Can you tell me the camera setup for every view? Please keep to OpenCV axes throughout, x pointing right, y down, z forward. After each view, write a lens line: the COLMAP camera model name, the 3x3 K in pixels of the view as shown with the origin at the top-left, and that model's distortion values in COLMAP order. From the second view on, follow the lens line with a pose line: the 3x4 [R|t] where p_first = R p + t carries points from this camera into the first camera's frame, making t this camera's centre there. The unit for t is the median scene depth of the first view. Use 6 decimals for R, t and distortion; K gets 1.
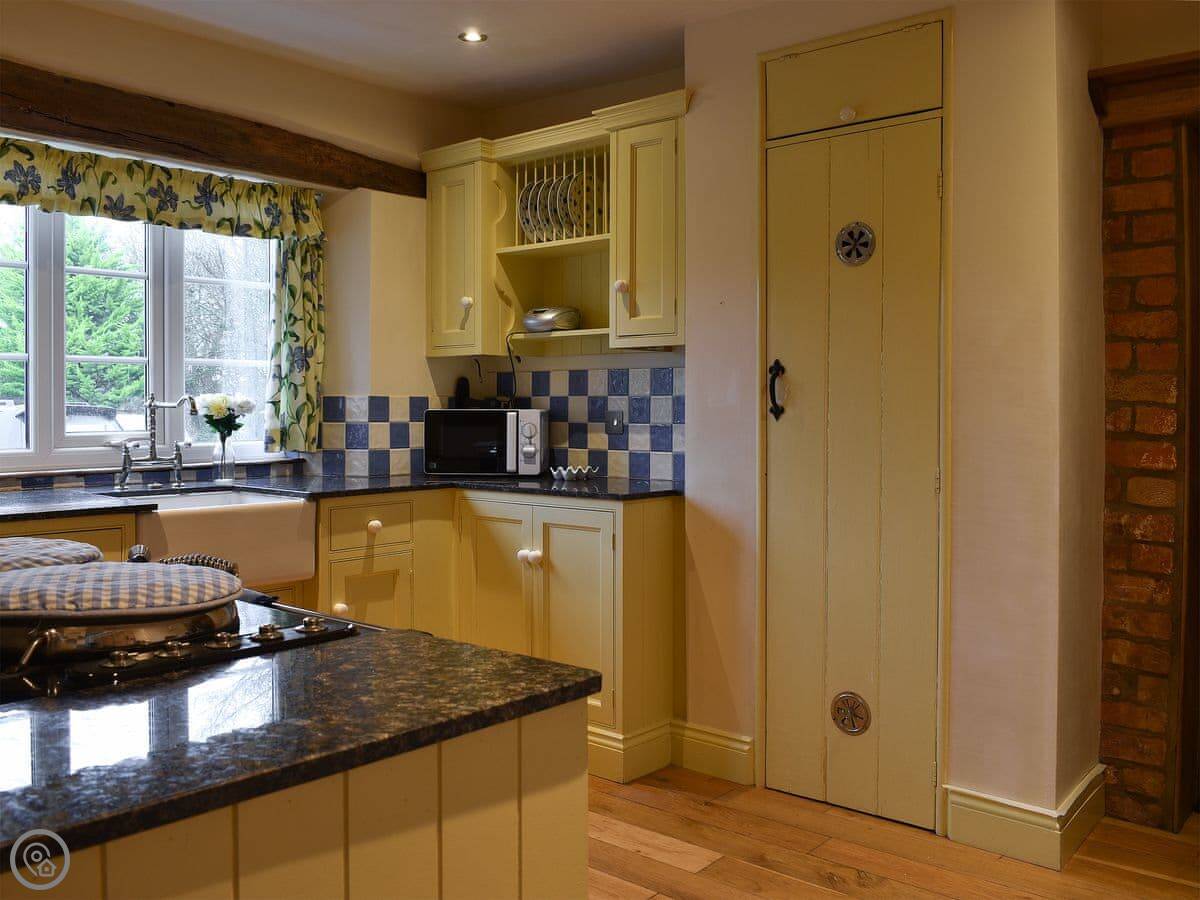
lens RADIAL K [[1032.9, 0, 600.0], [0, 1032.9, 450.0], [0, 0, 1]] dist [-0.082410, -0.001926]
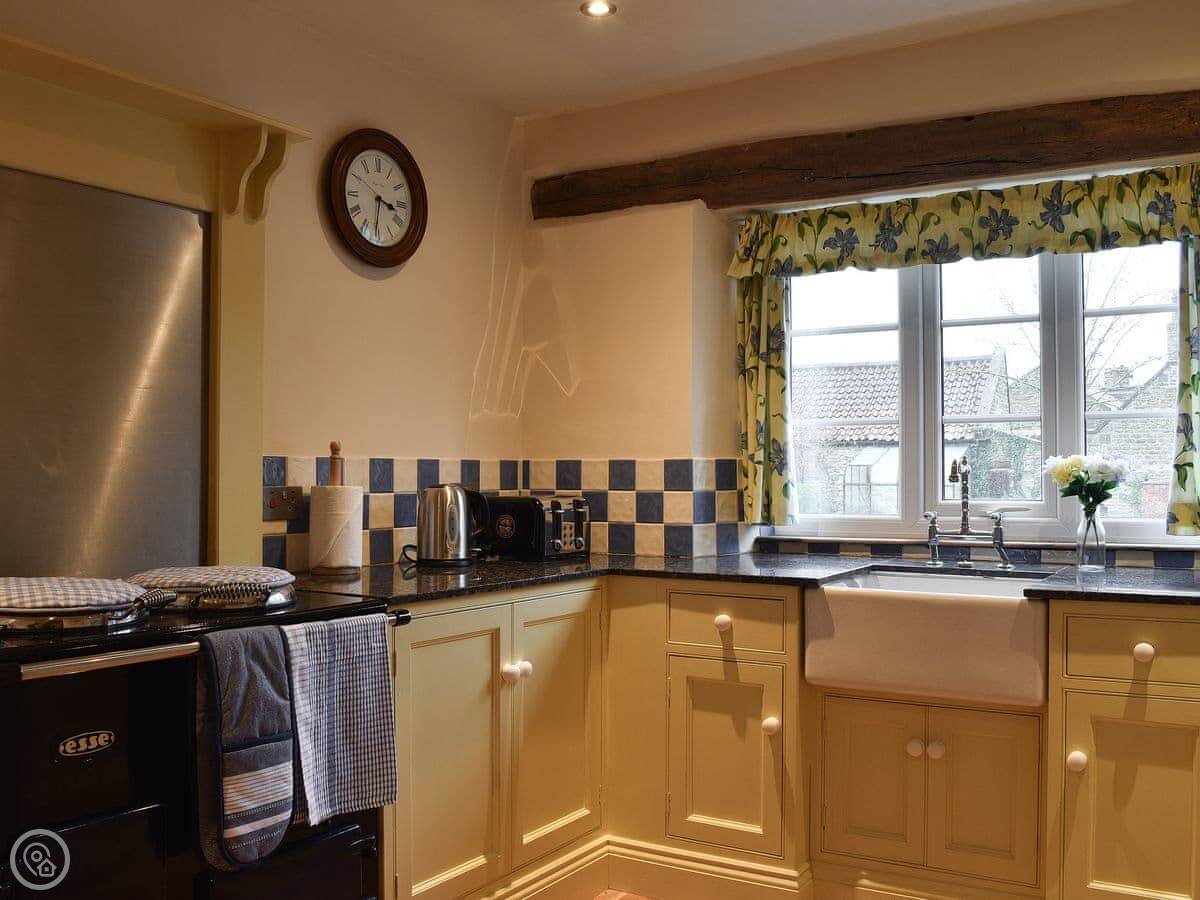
lens RADIAL K [[1120.3, 0, 600.0], [0, 1120.3, 450.0], [0, 0, 1]] dist [-0.078663, -0.010257]
pose [[0.141445, -0.020811, -0.989727, 0.449593], [-0.041919, 0.998756, -0.026992, -0.022937], [0.989058, 0.045306, 0.140397, 0.566359]]
